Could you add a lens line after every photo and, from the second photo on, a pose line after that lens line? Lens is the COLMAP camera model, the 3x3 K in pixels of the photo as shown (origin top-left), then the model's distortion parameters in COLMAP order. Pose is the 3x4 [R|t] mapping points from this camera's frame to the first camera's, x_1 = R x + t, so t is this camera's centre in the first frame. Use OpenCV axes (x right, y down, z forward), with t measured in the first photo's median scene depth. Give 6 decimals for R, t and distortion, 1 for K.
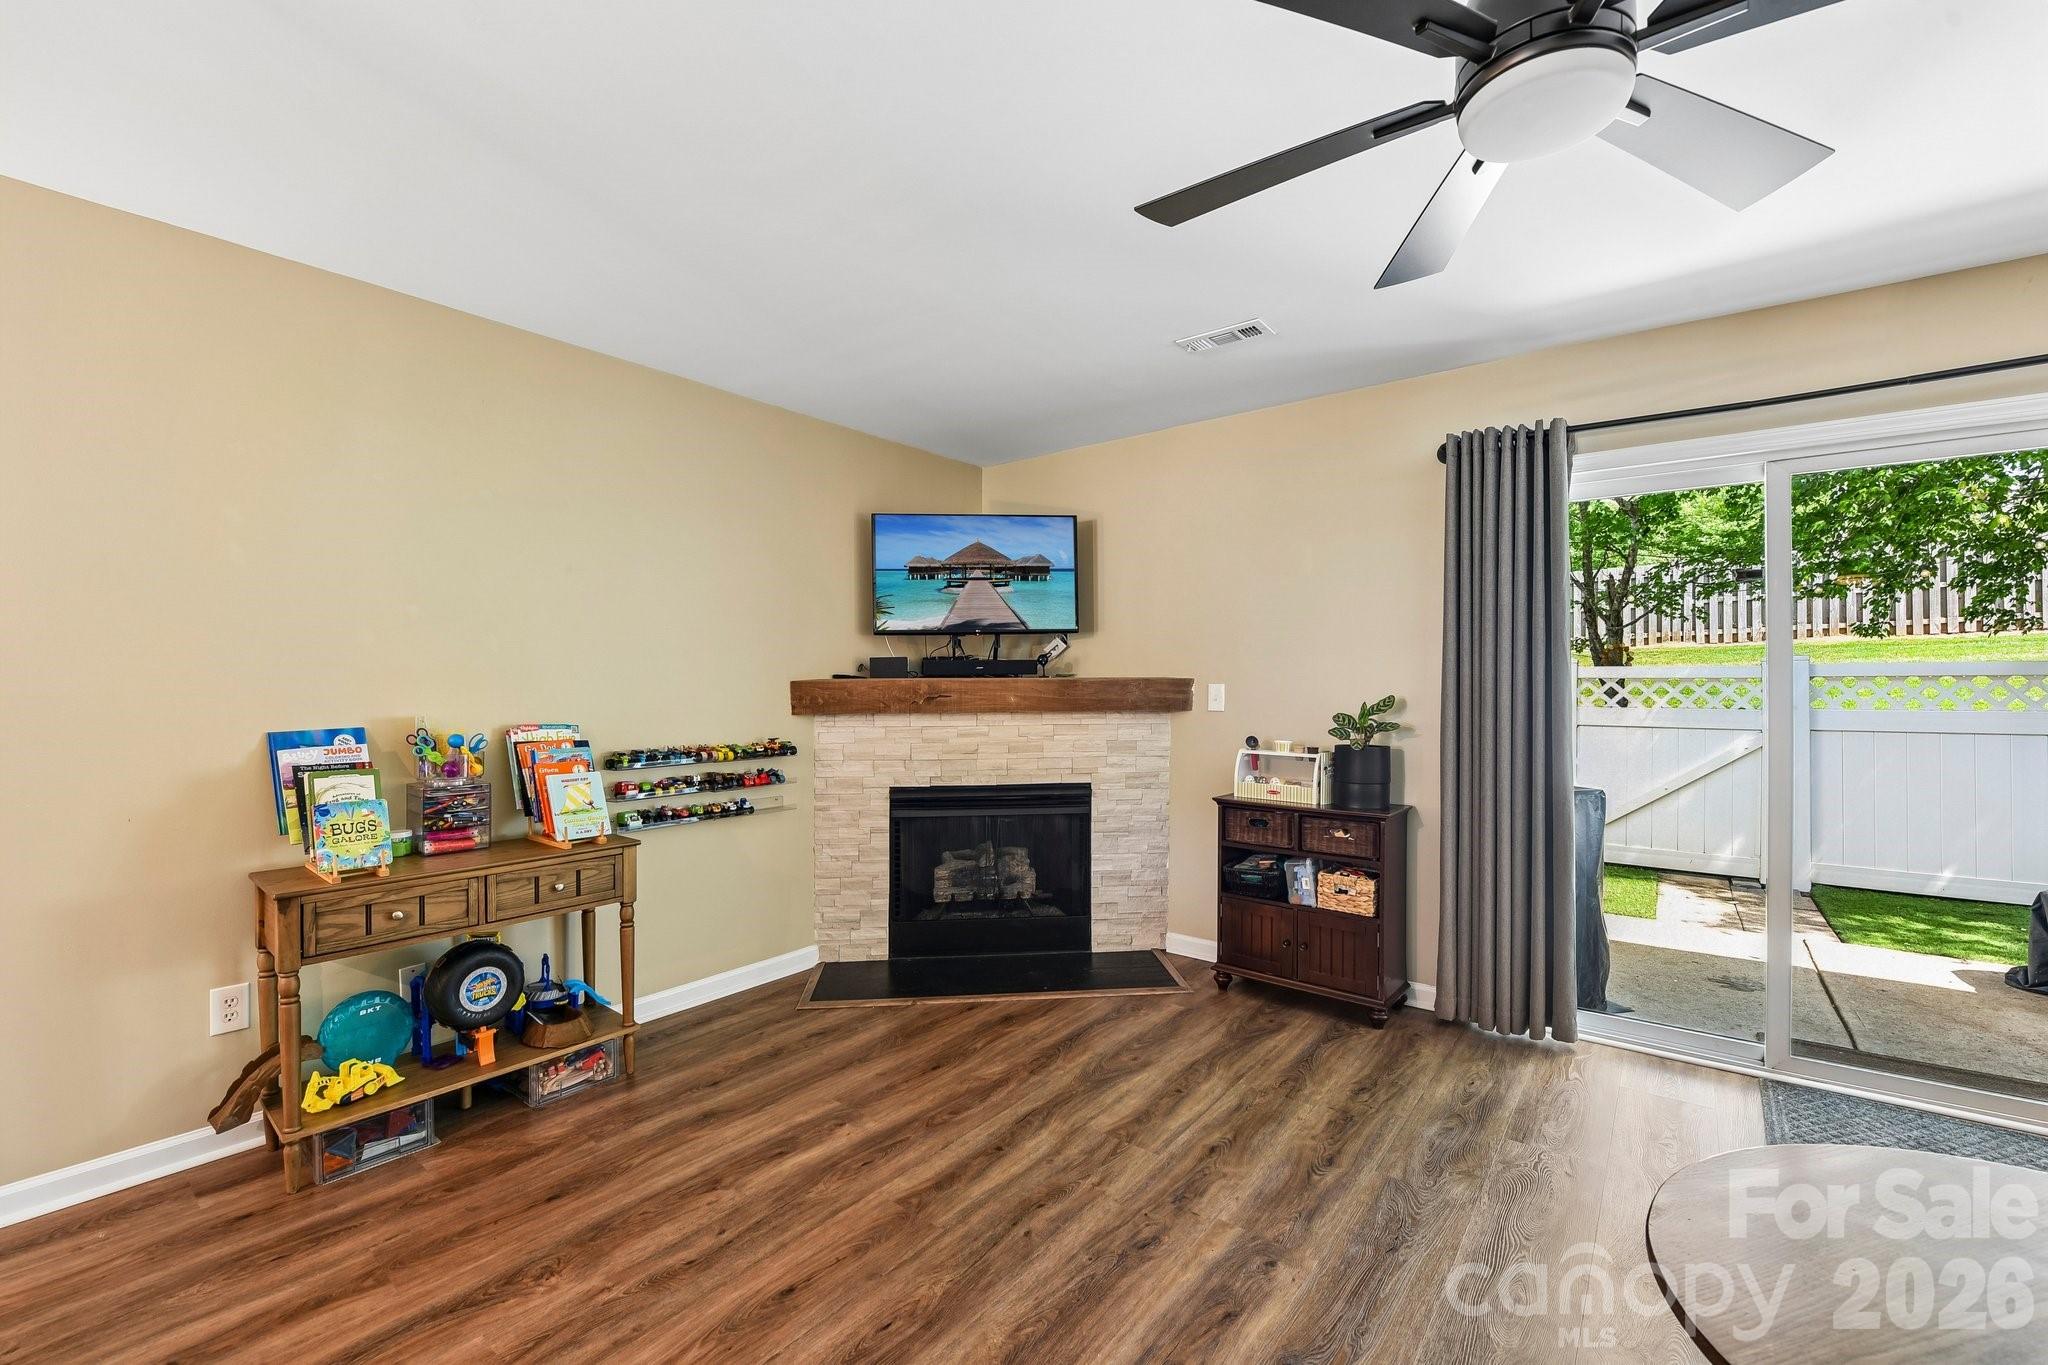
lens RADIAL K [[834.7, 0, 1024.0], [0, 834.7, 682.5], [0, 0, 1]] dist [-0.013012, -0.000387]
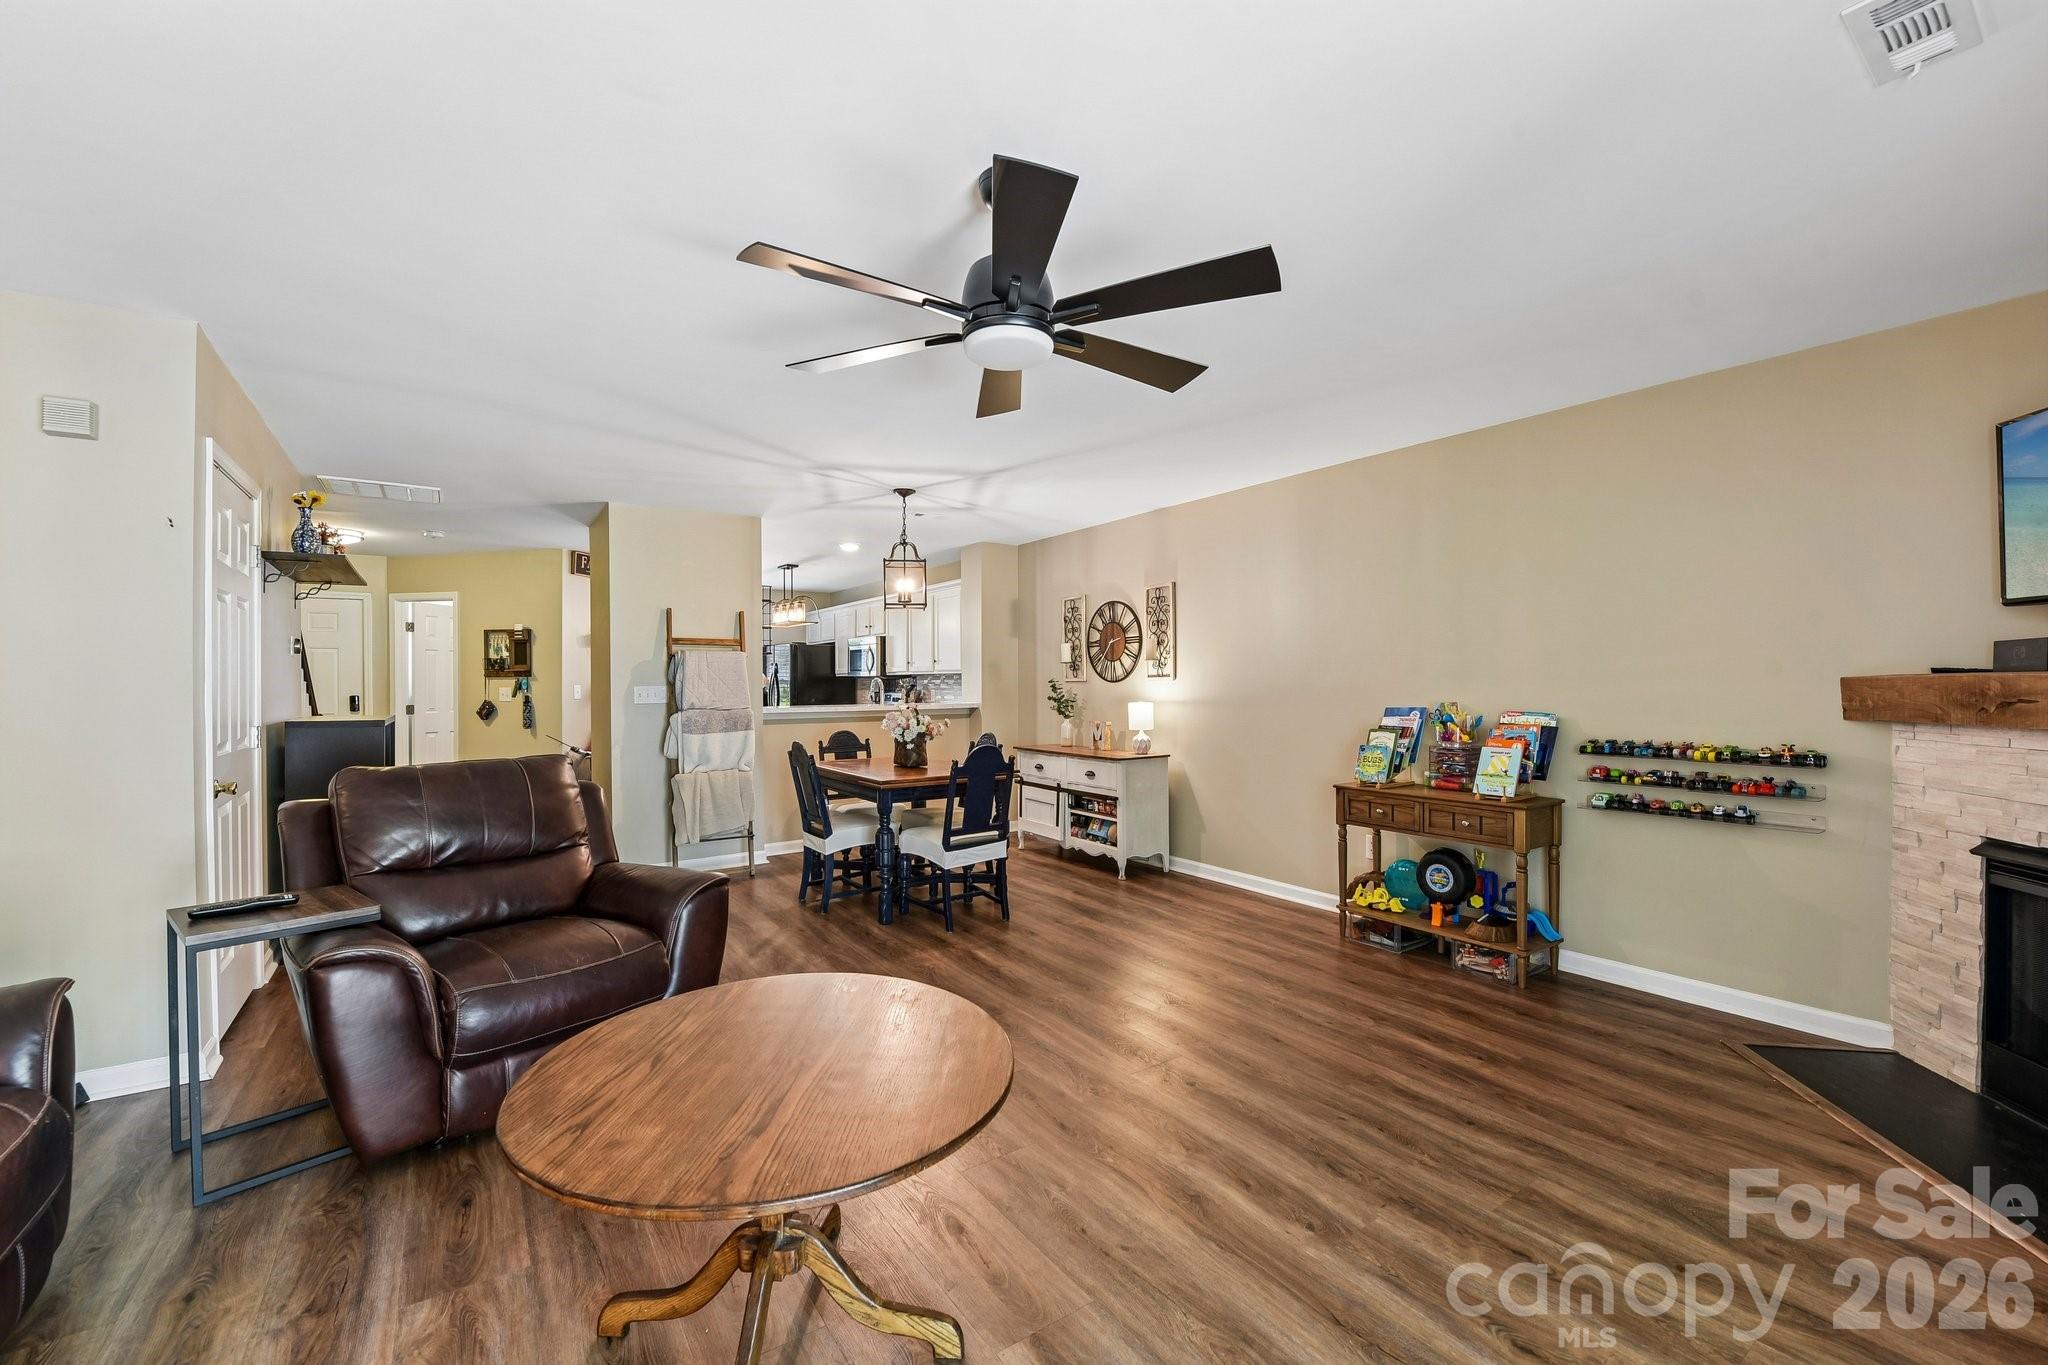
lens RADIAL K [[819.2, 0, 1023.6], [0, 819.2, 684.8], [0, 0, 1]] dist [-0.018581, -0.000420]
pose [[-0.295967, 0.005061, -0.955185, 0.761217], [0.005617, 0.999978, 0.003558, -0.002173], [0.955182, -0.004312, -0.295989, 0.520331]]
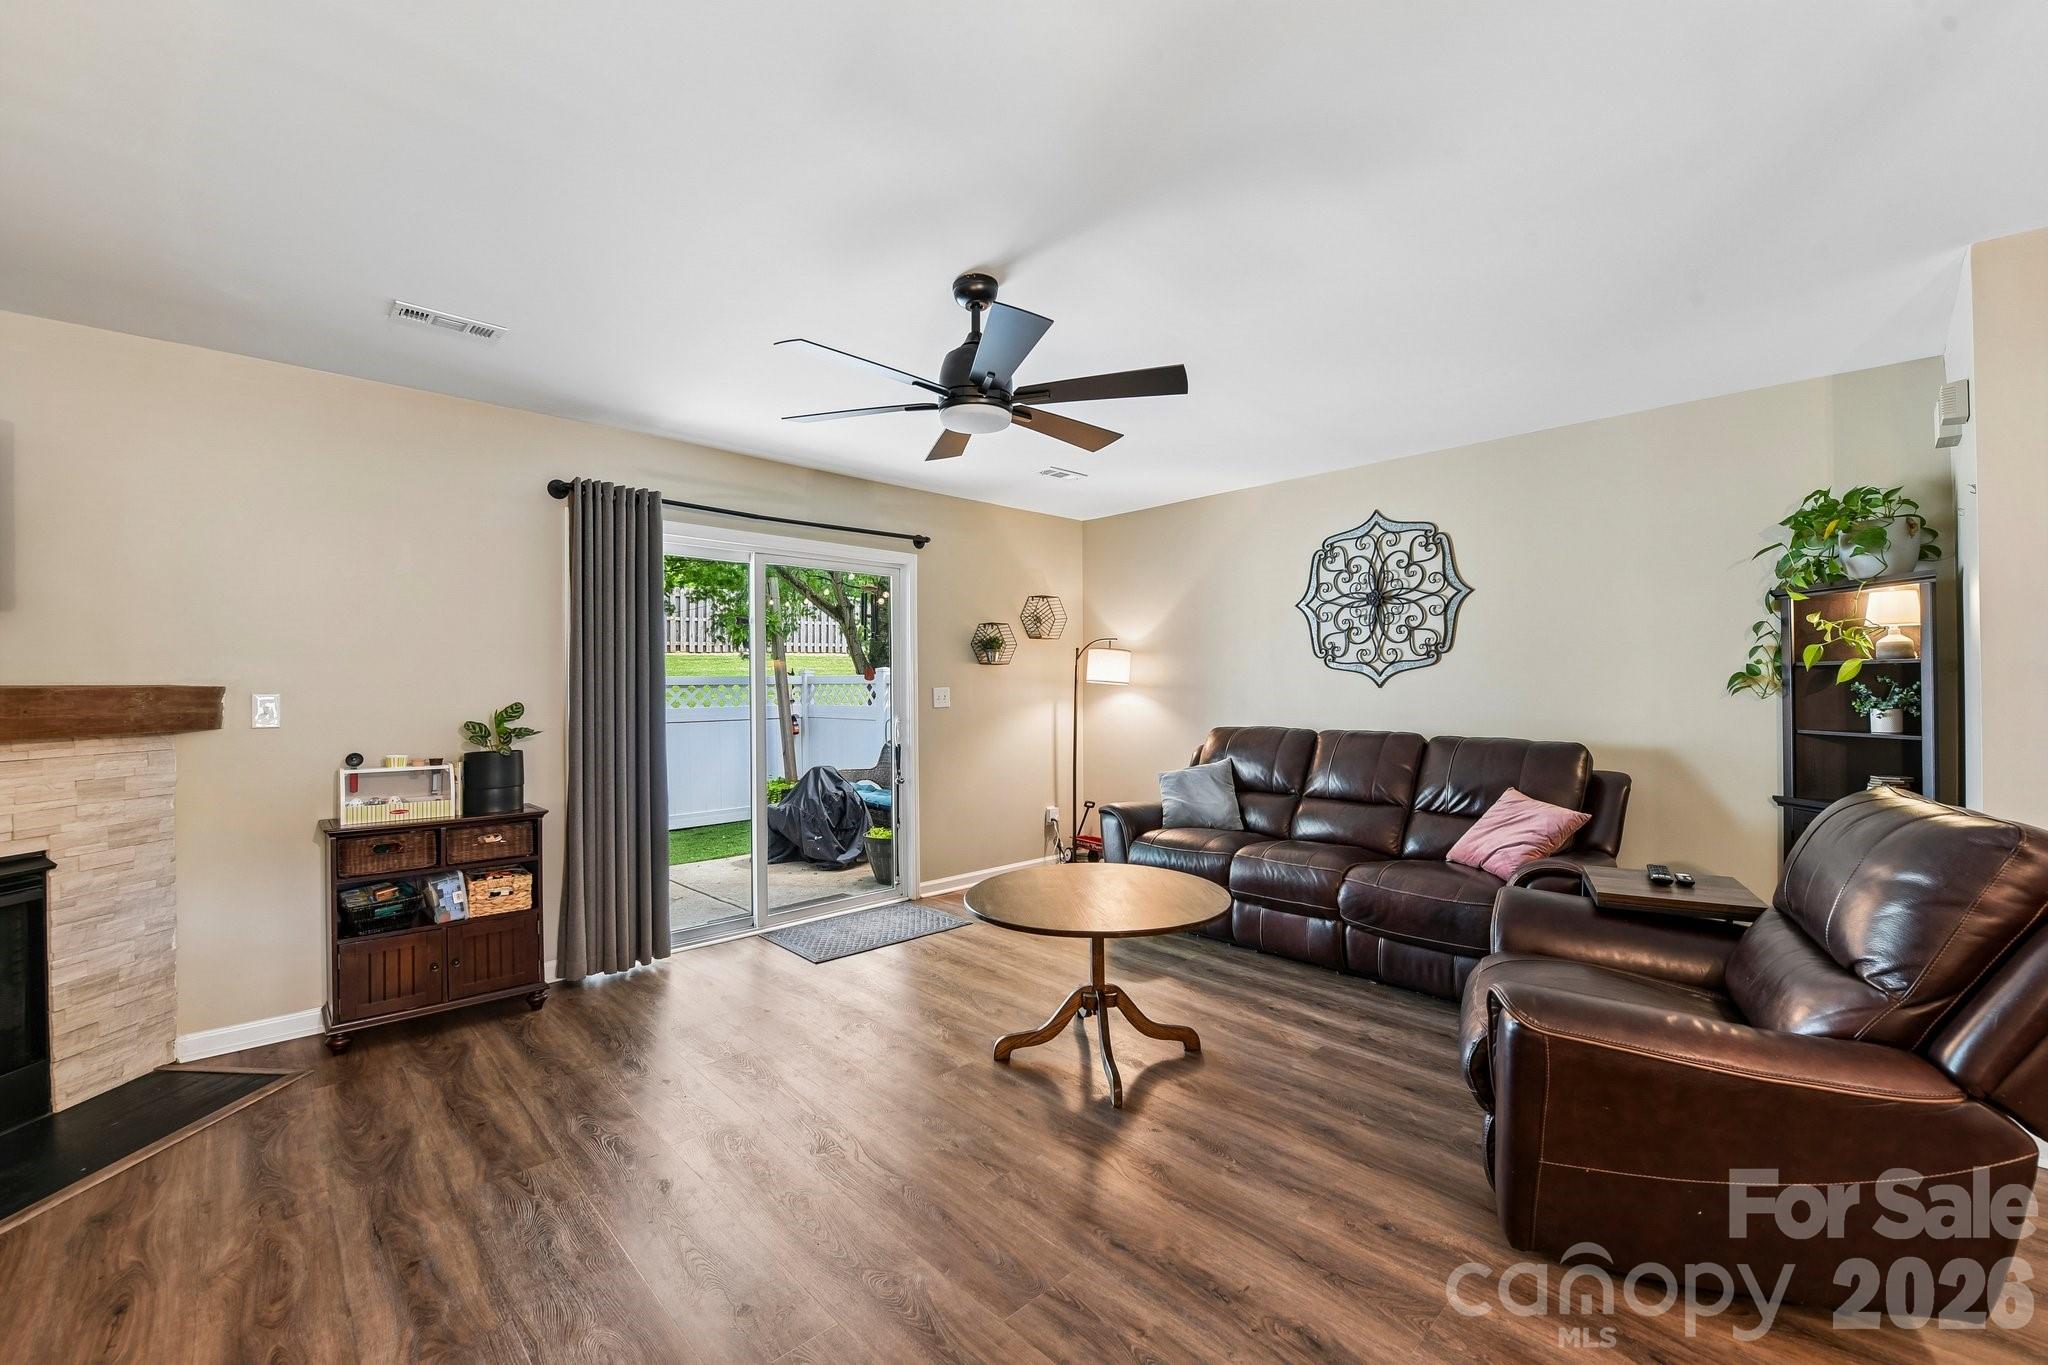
lens RADIAL K [[834.7, 0, 1024.0], [0, 834.7, 682.5], [0, 0, 1]] dist [-0.013012, -0.000387]
pose [[0.146160, 0.003721, 0.989254, -0.497539], [0.005901, 0.999972, -0.004633, -0.001184], [-0.989243, 0.006515, 0.146134, 0.191483]]
